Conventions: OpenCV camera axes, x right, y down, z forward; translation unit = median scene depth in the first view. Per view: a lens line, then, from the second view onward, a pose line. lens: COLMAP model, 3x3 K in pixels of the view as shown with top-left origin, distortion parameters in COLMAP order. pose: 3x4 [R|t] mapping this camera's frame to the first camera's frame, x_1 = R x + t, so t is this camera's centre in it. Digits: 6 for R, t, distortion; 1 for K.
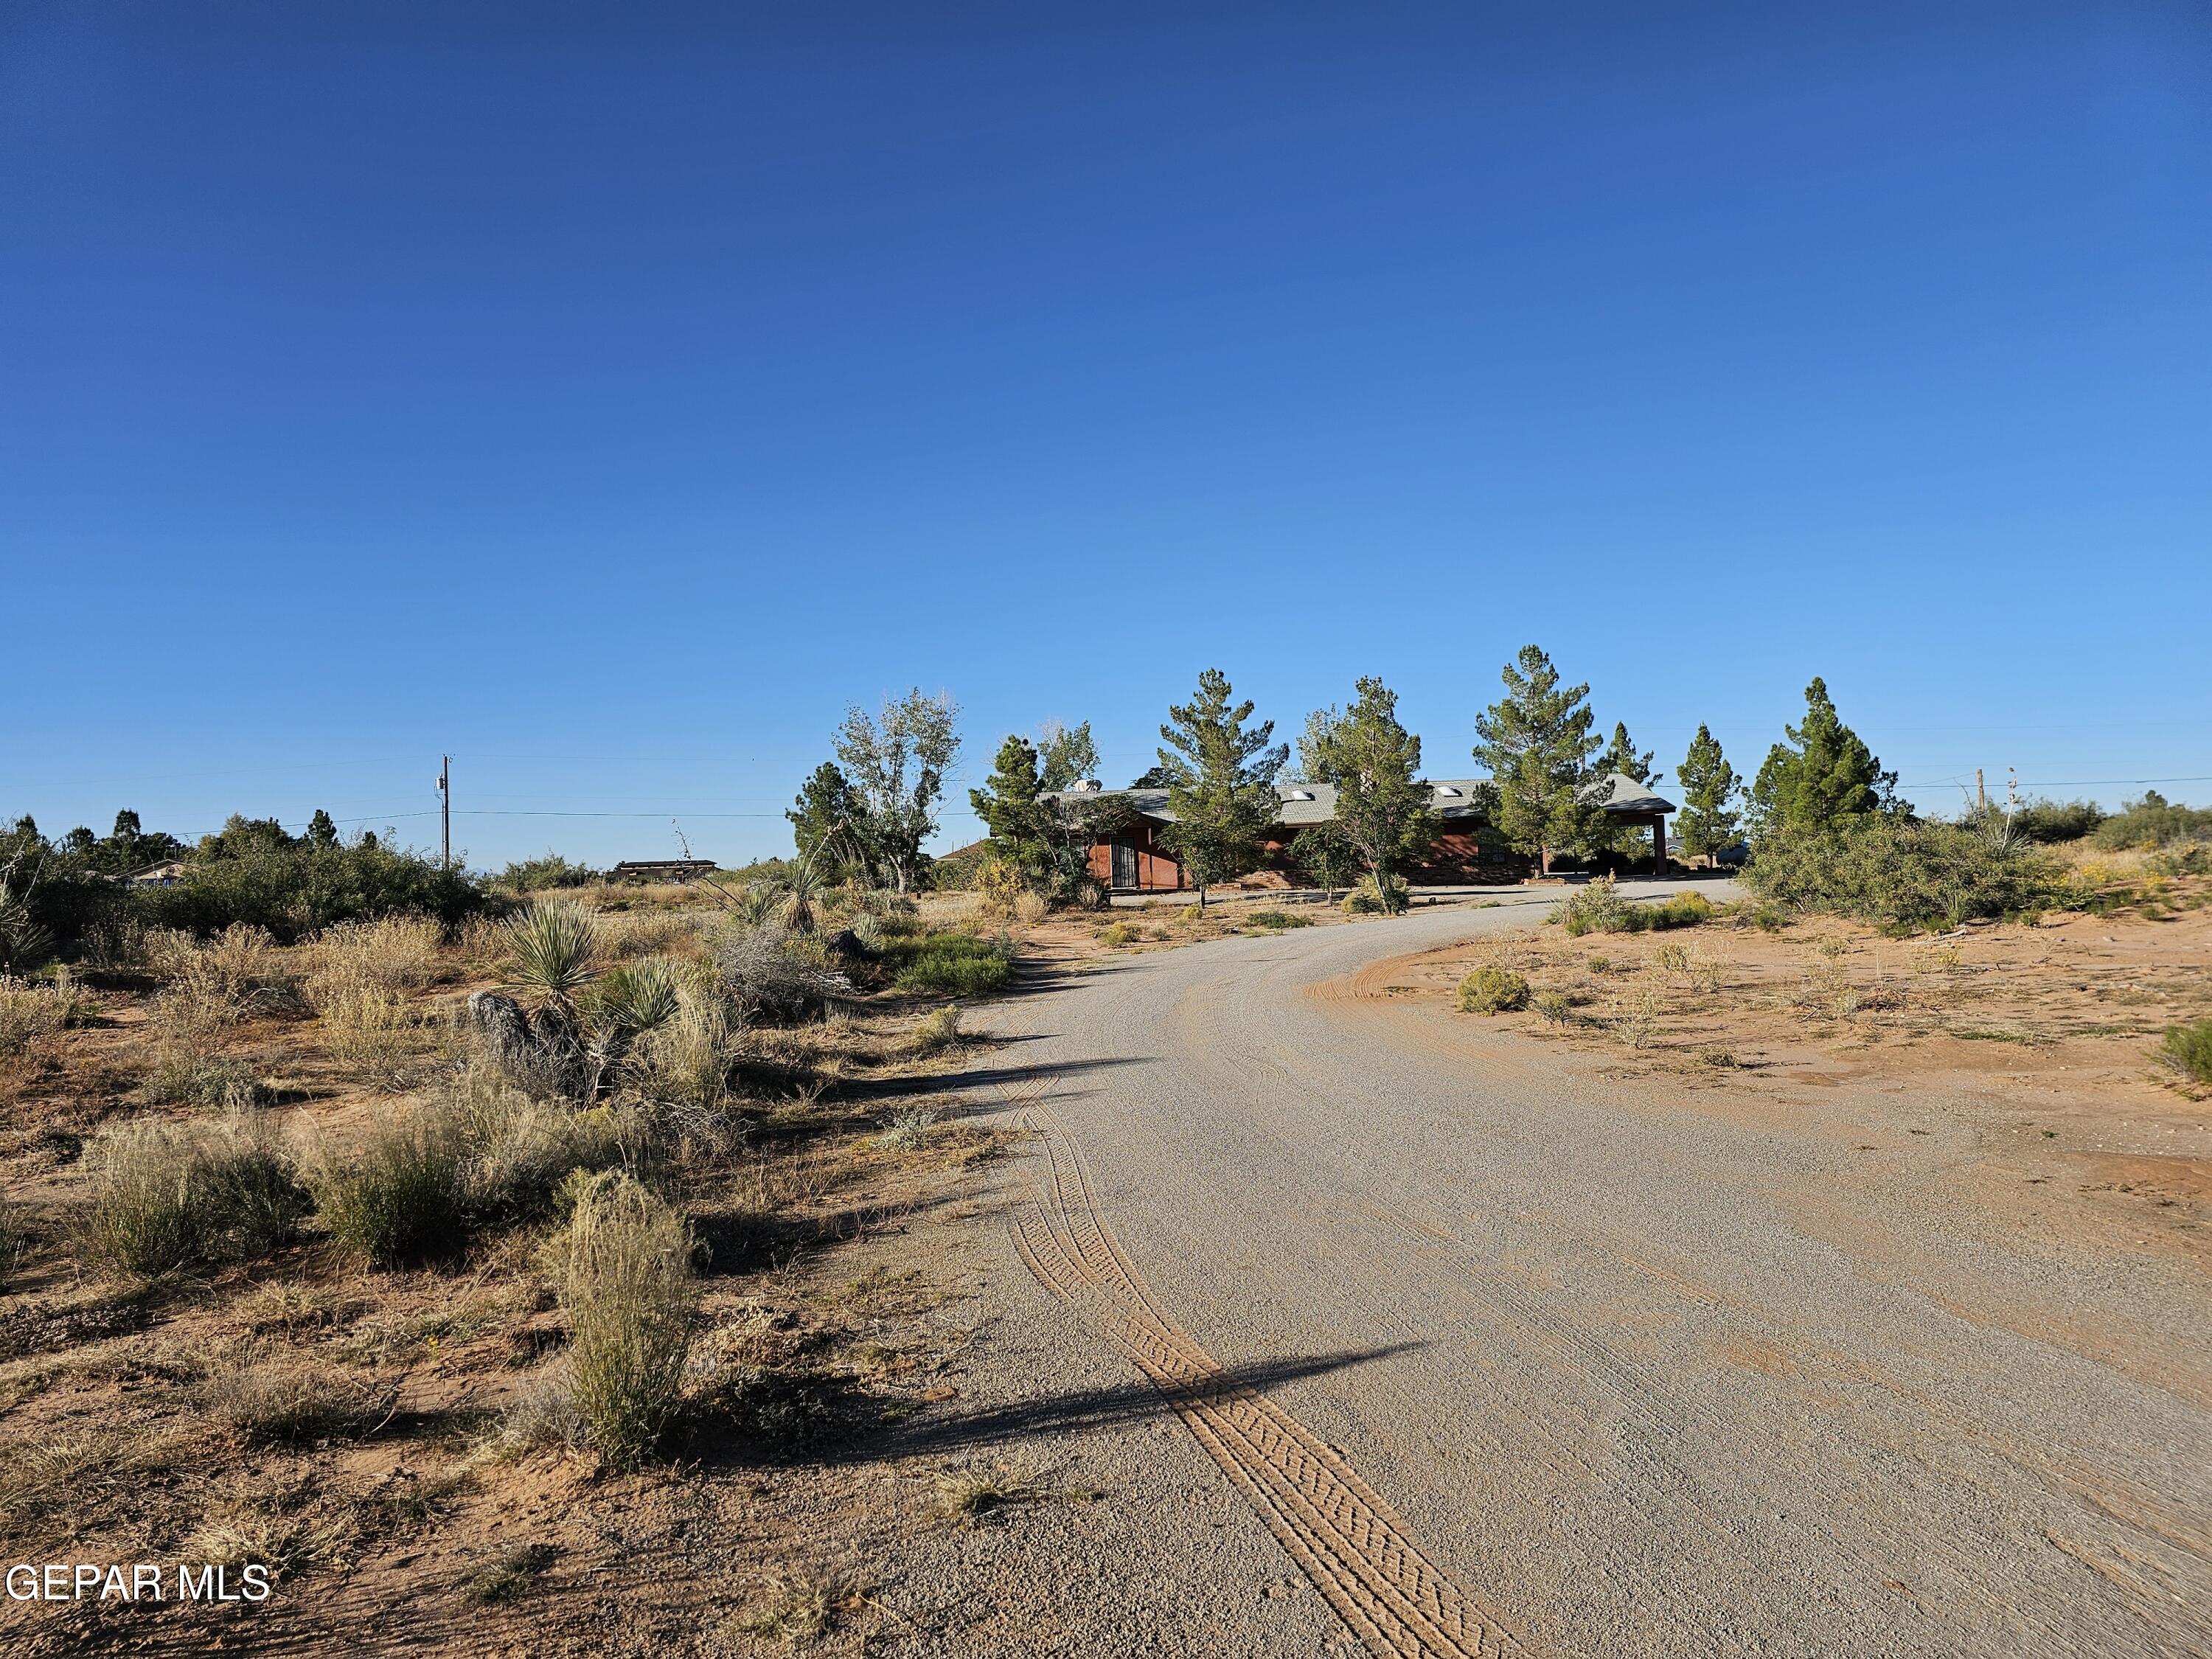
lens RADIAL K [[1468.1, 0, 1079.0], [0, 1468.1, 828.7], [0, 0, 1]] dist [0.095305, -0.110185]
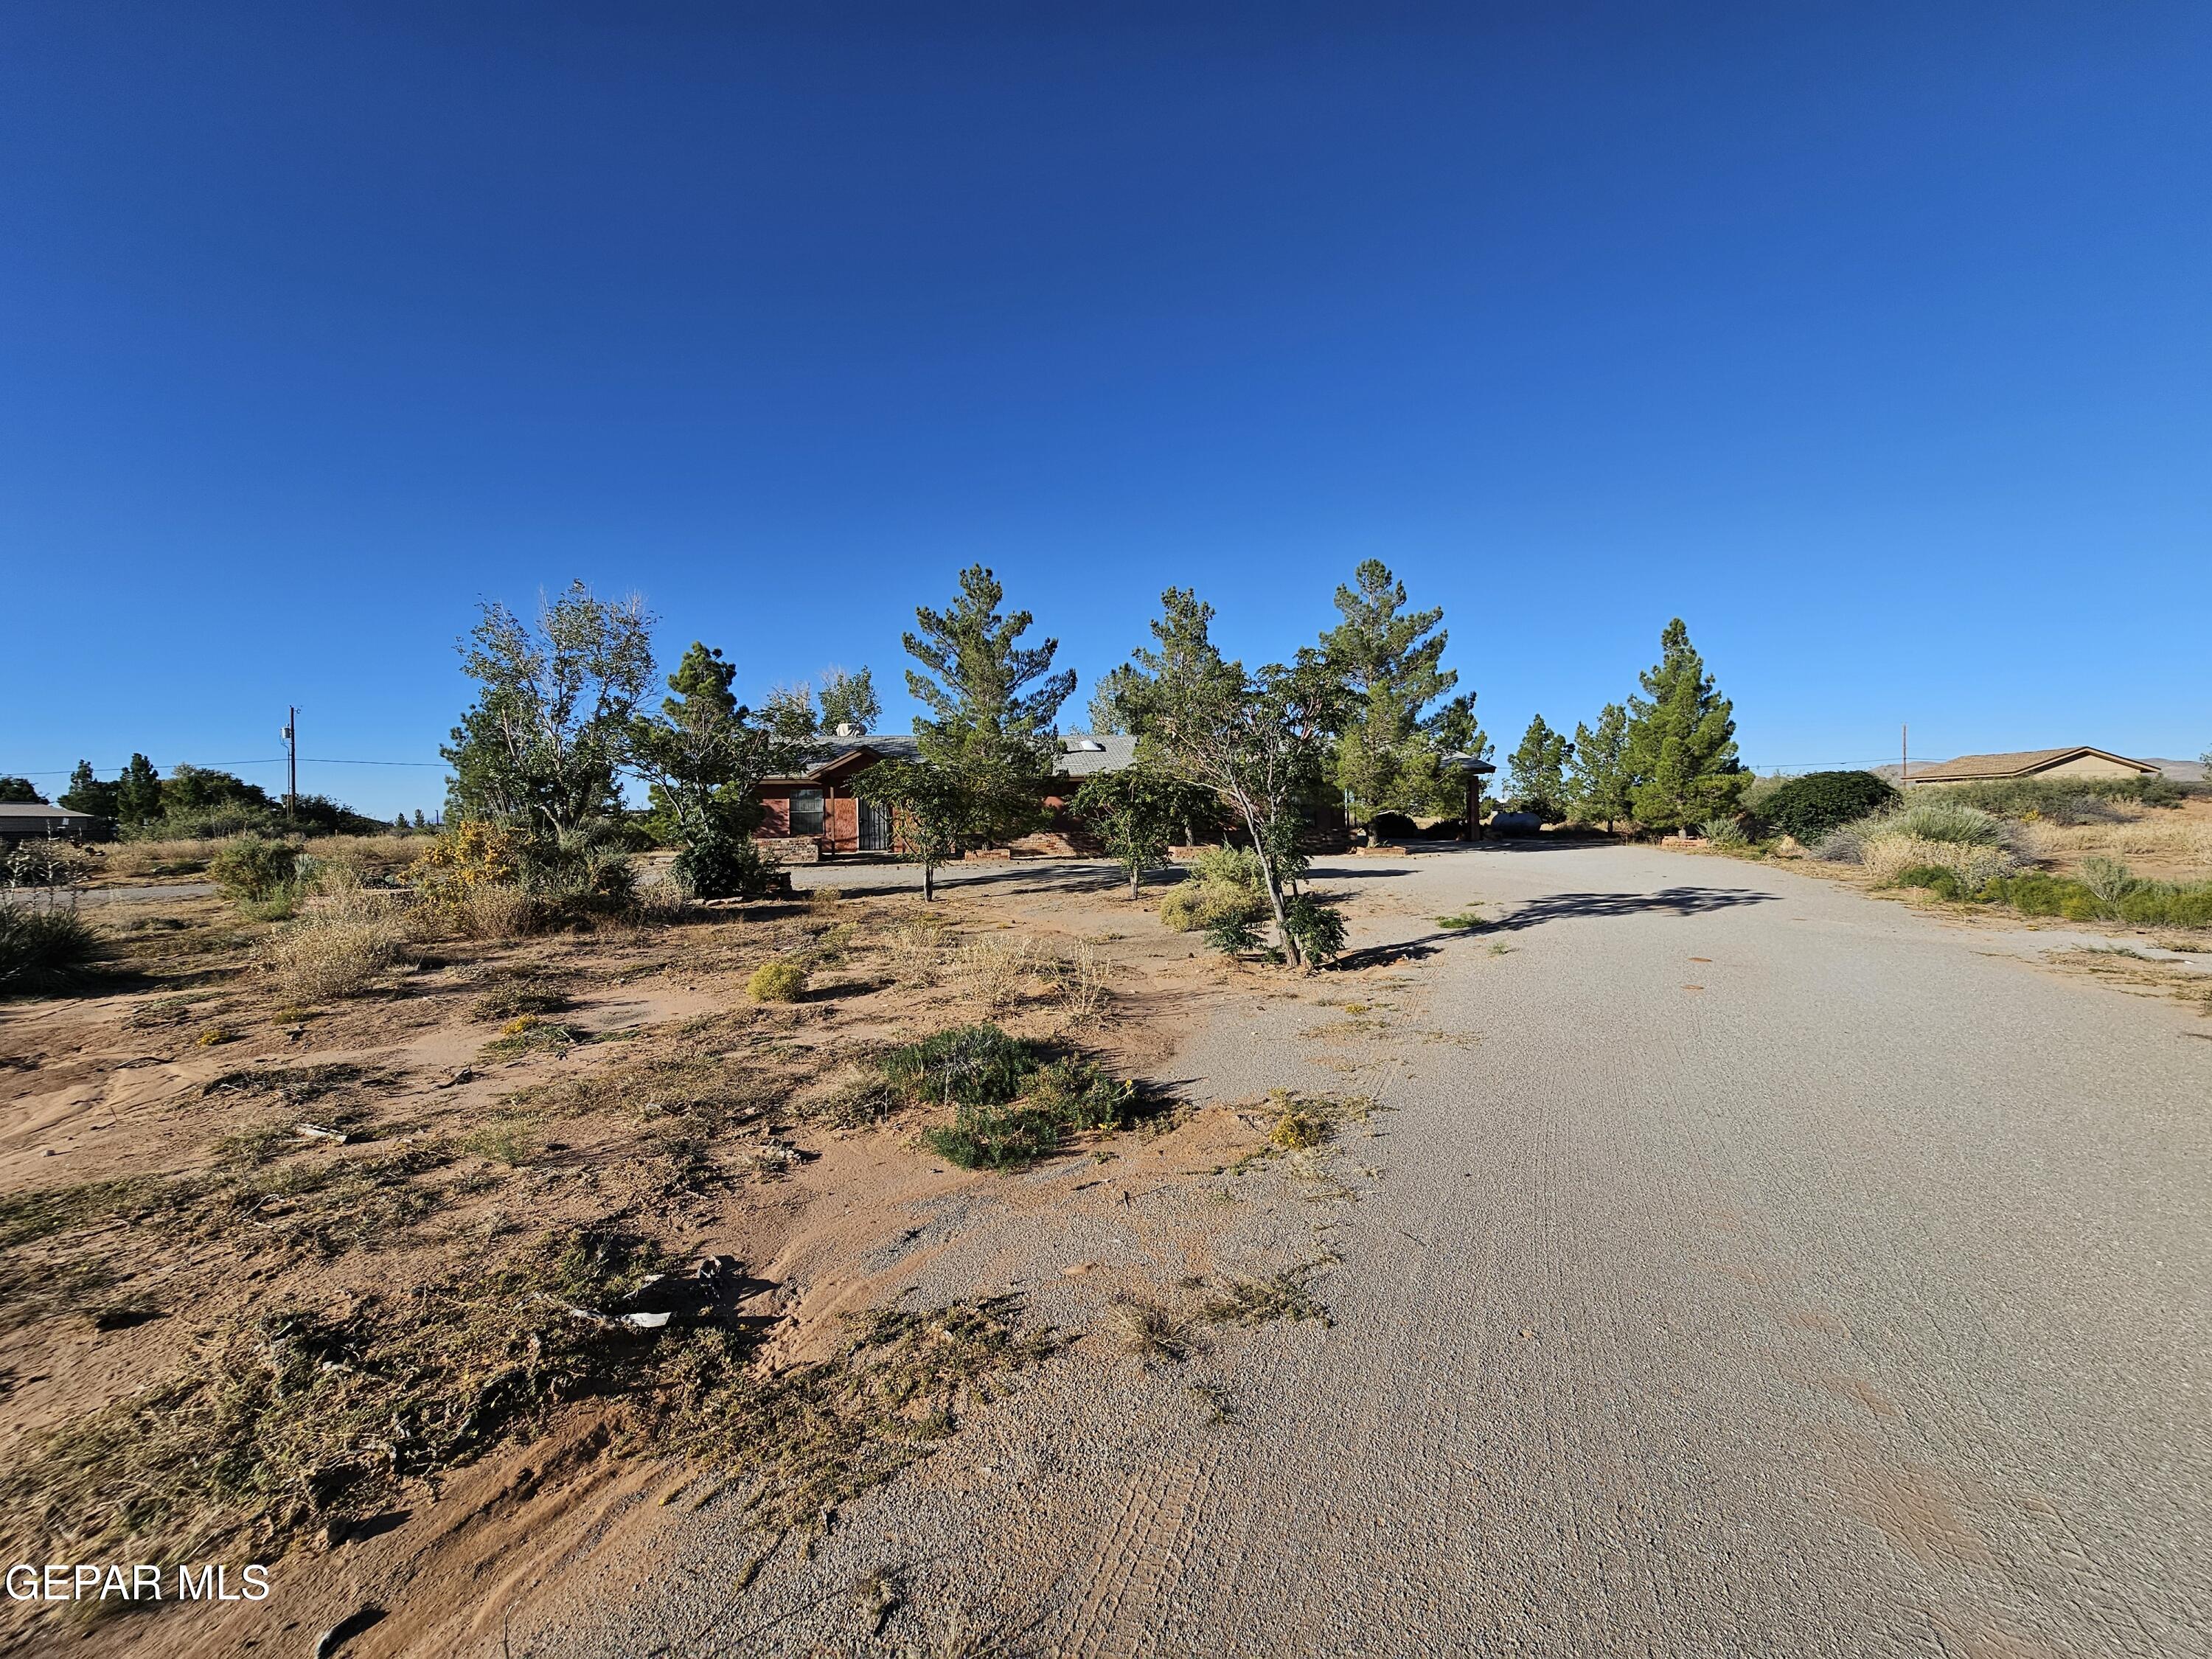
lens RADIAL K [[895.4, 0, 1093.1], [0, 895.4, 852.6], [0, 0, 1]] dist [-0.020716, 0.000198]
pose [[0.987949, 0.008946, 0.154518, 0.079396], [-0.018822, 0.997863, 0.062574, 0.008680], [-0.153628, -0.064729, 0.986006, 0.527759]]
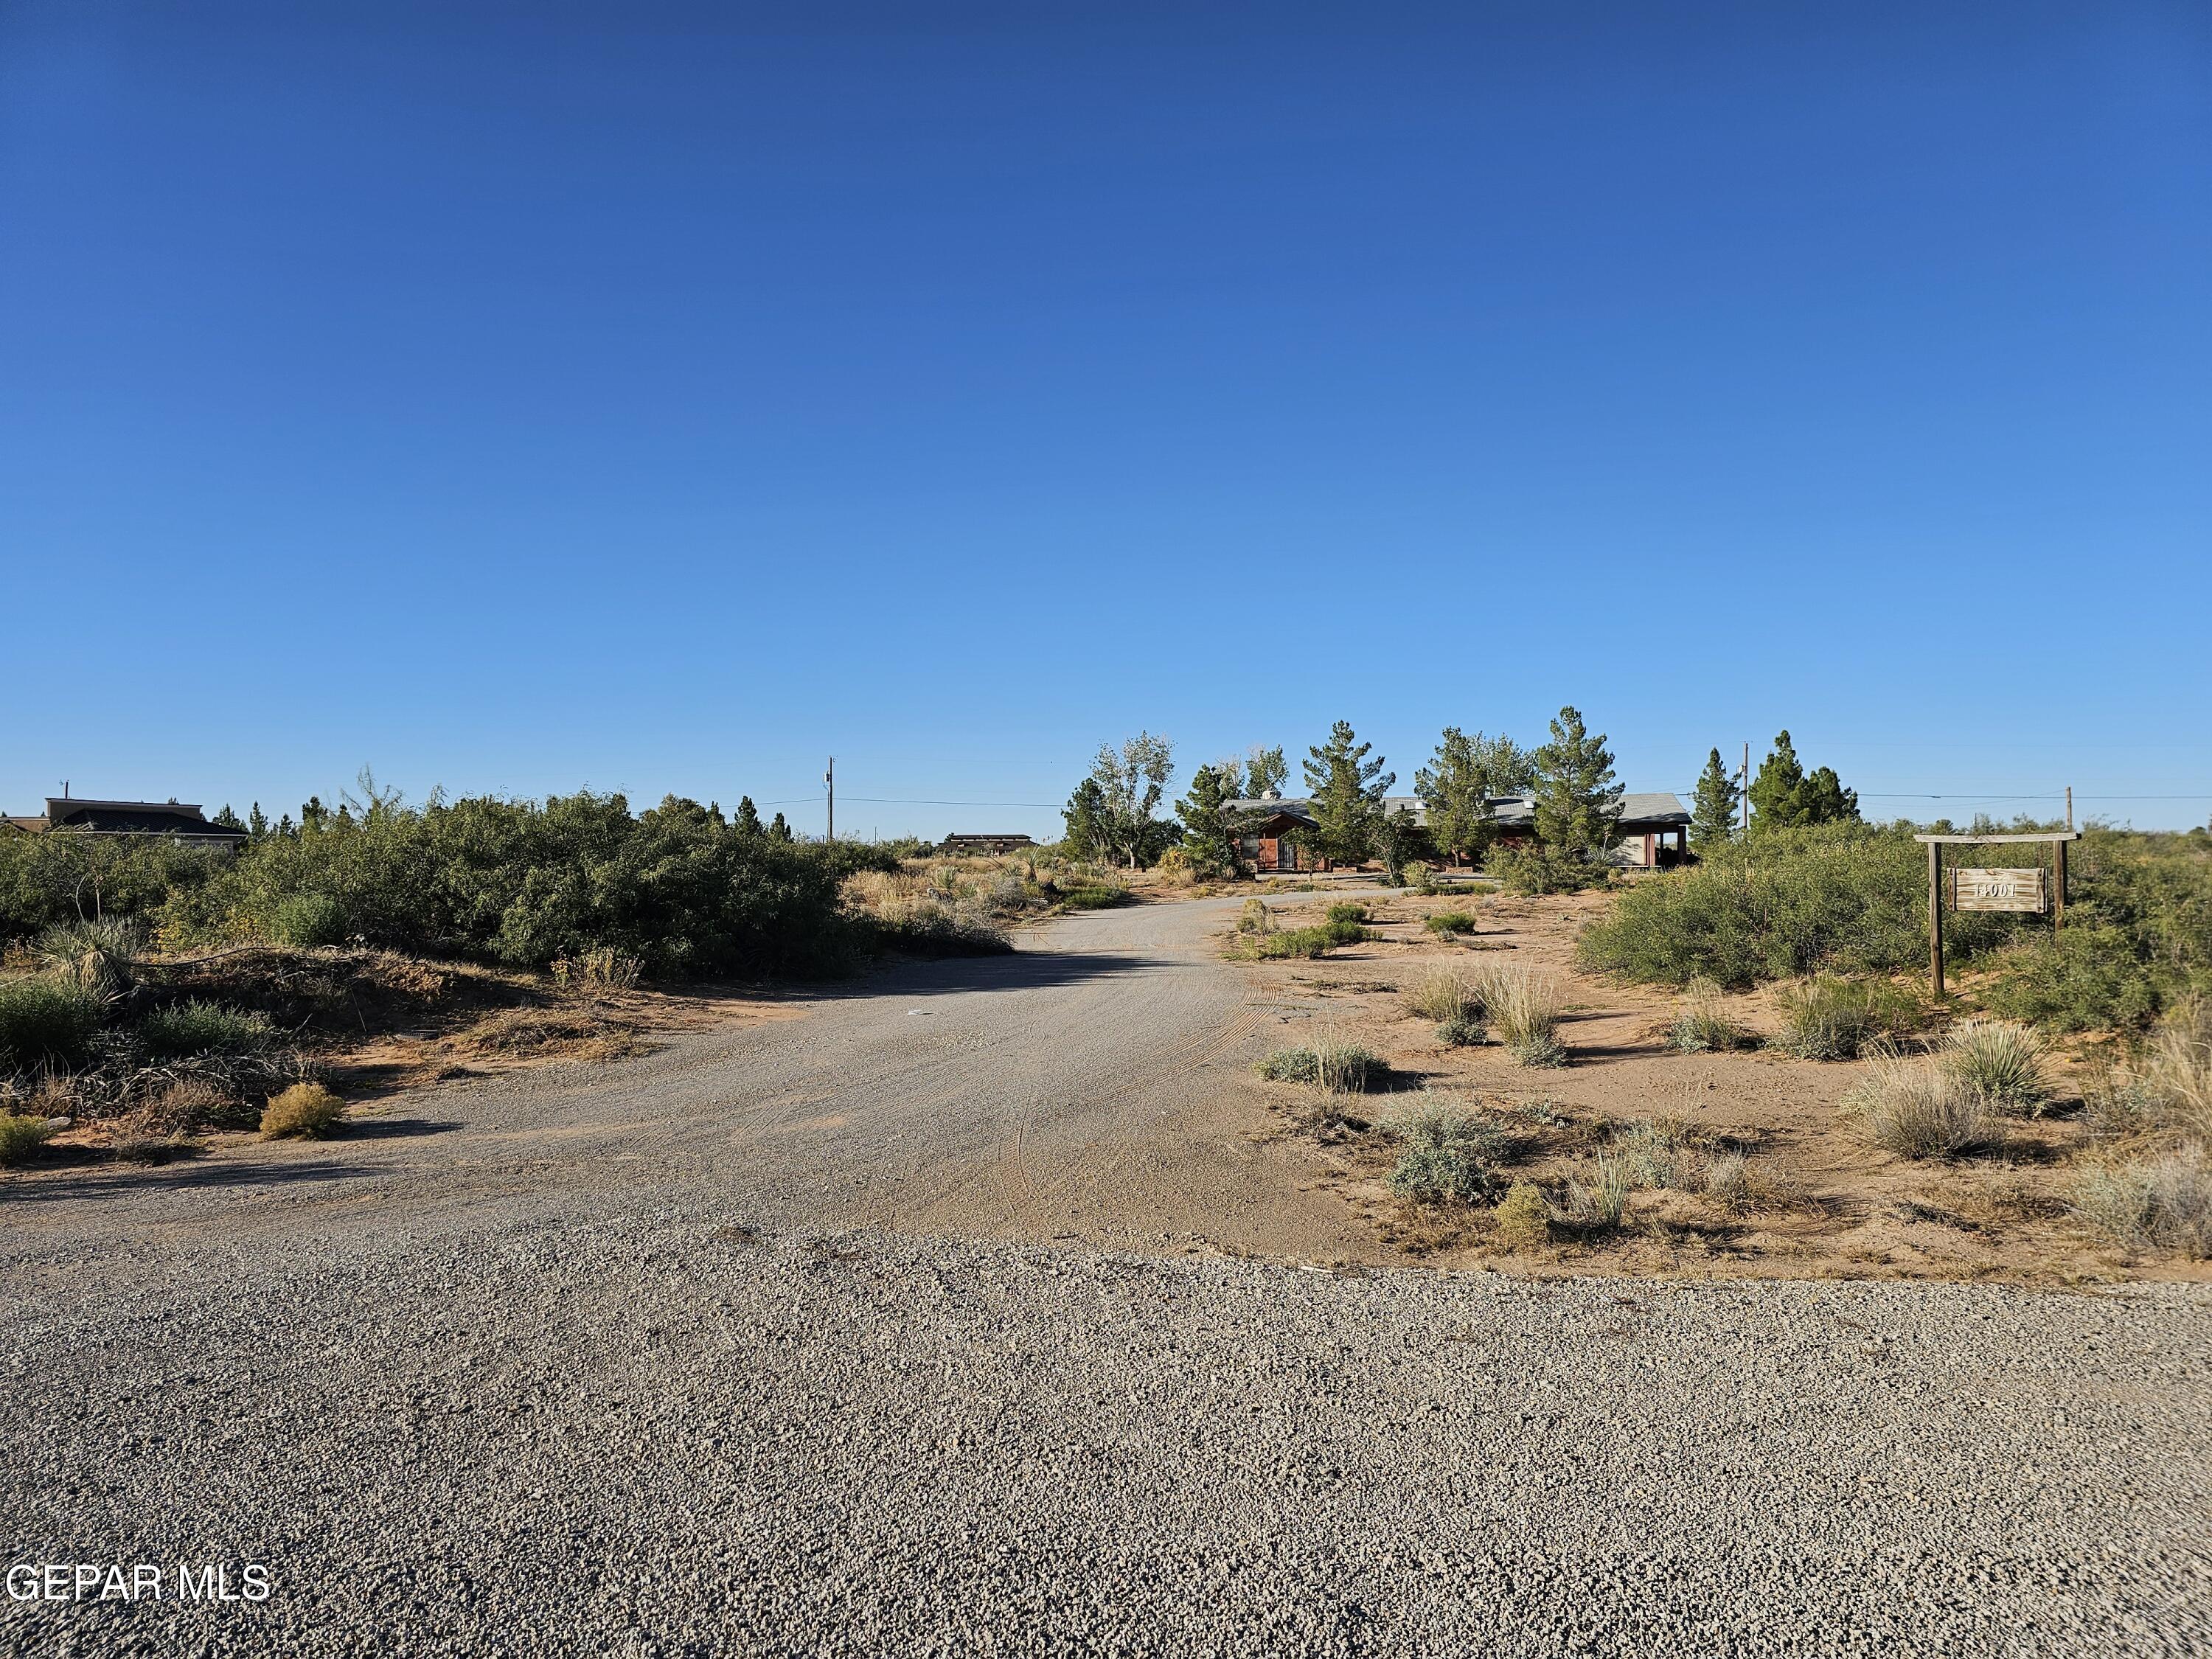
lens RADIAL K [[1463.6, 0, 1106.0], [0, 1463.6, 829.5], [0, 0, 1]] dist [0.085502, -0.089726]
pose [[0.980952, 0.021721, -0.193033, 0.144092], [-0.018706, 0.999673, 0.017430, -0.021343], [0.193348, -0.013488, 0.981038, -0.480163]]
